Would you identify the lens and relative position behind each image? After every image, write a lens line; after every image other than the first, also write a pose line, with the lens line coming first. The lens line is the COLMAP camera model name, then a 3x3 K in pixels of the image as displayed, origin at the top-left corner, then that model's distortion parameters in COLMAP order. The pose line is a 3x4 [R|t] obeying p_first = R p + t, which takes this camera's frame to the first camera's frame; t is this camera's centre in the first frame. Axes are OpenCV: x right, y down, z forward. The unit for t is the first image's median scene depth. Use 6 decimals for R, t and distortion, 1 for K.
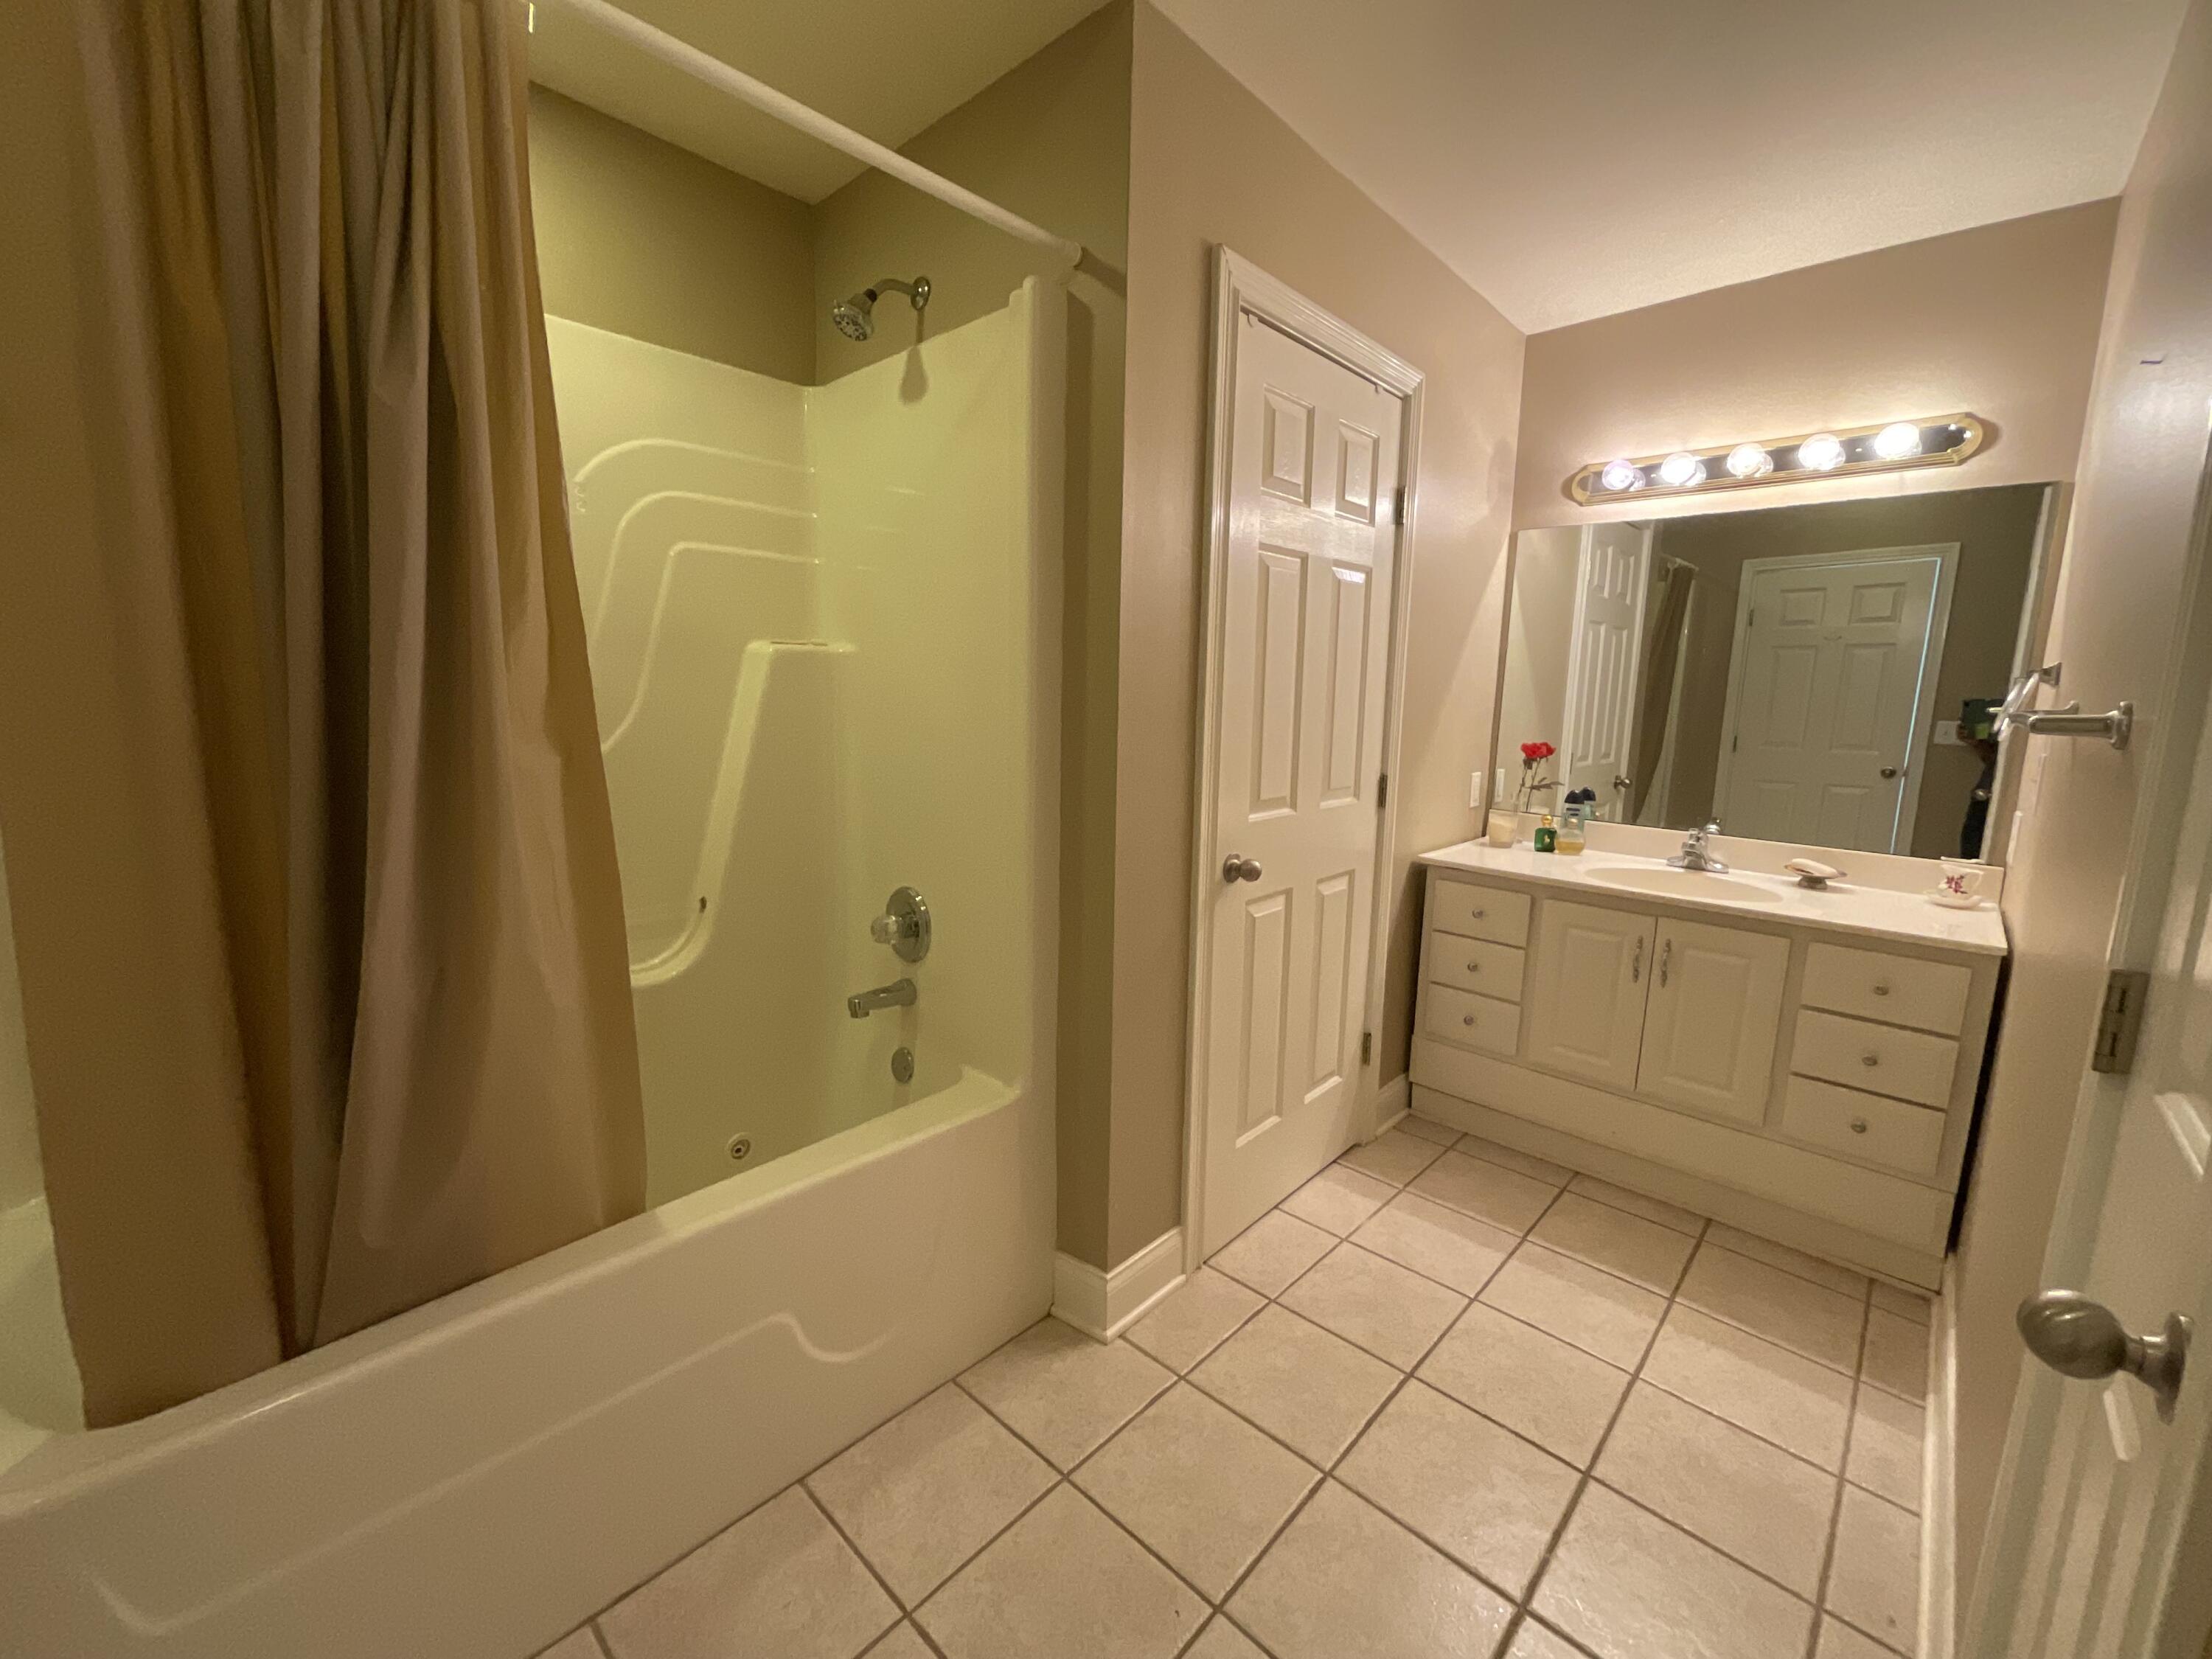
lens RADIAL K [[891.4, 0, 1101.8], [0, 891.4, 825.8], [0, 0, 1]] dist [-0.002229, -0.000202]
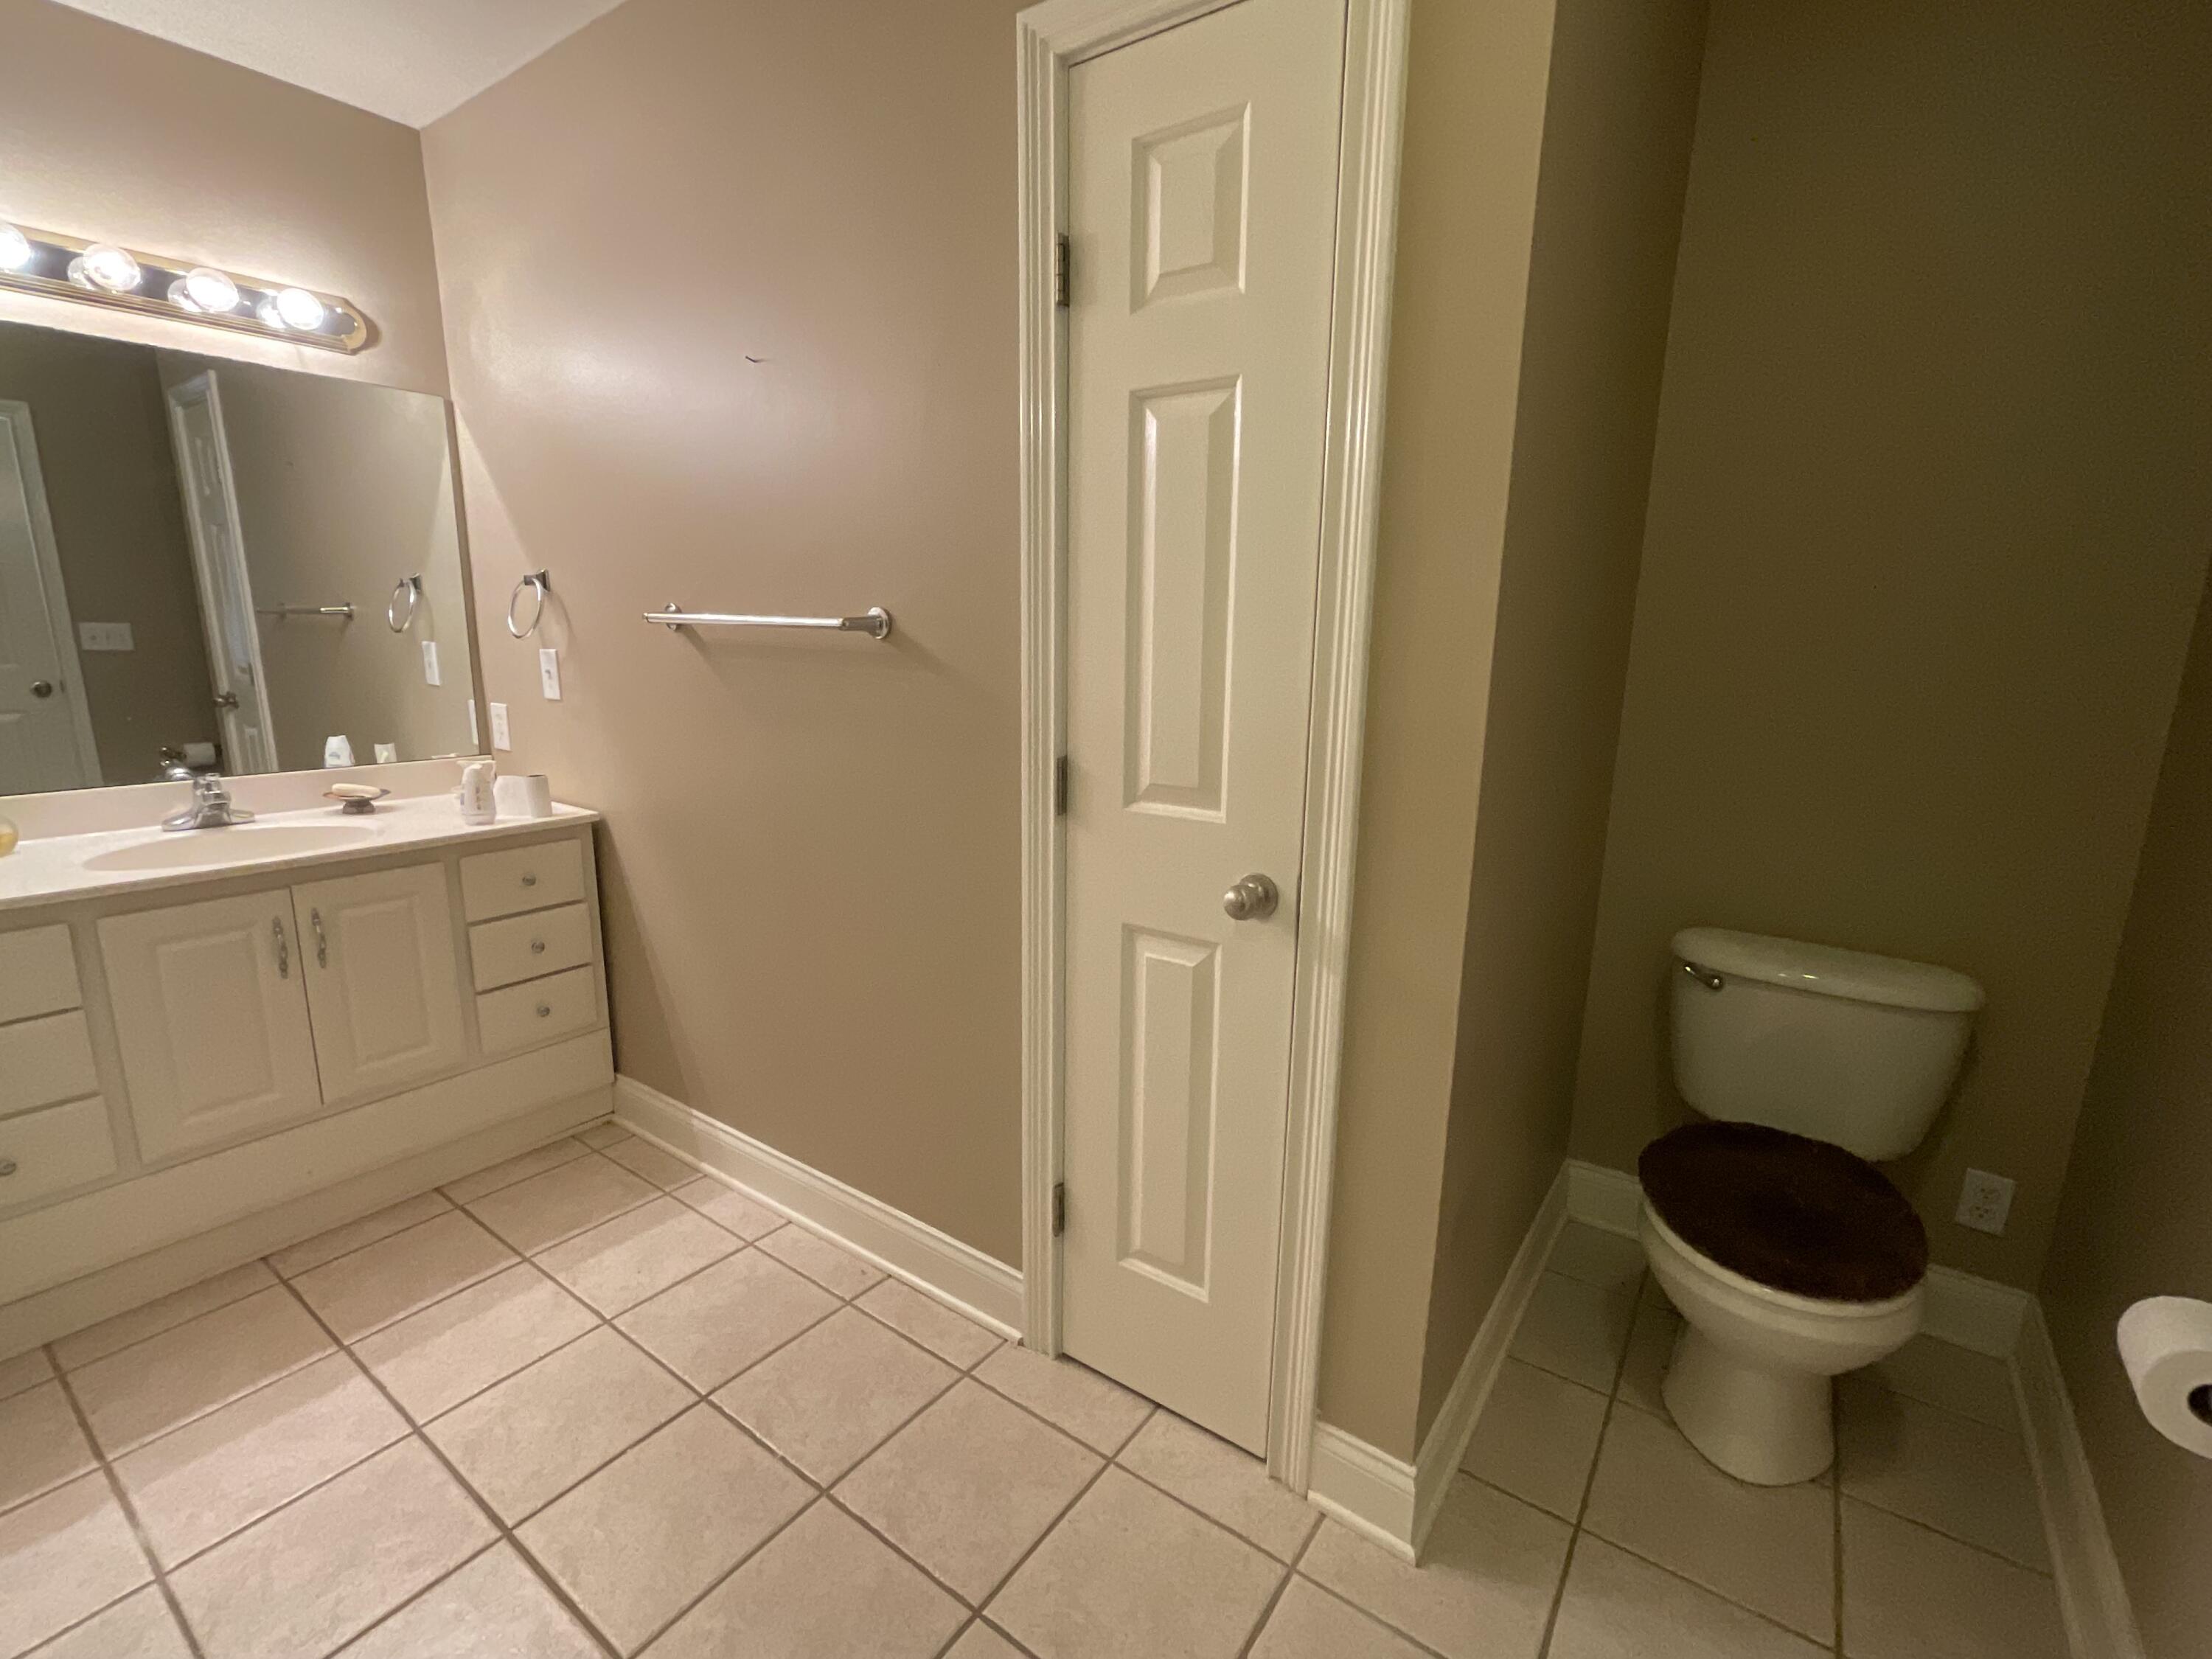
lens RADIAL K [[983.1, 0, 1104.6], [0, 983.1, 823.8], [0, 0, 1]] dist [0.001931, -0.000074]
pose [[-0.137645, -0.220836, 0.965549, -0.295474], [0.133162, 0.961852, 0.238973, -0.061969], [-0.981490, 0.161468, -0.102988, 0.387745]]
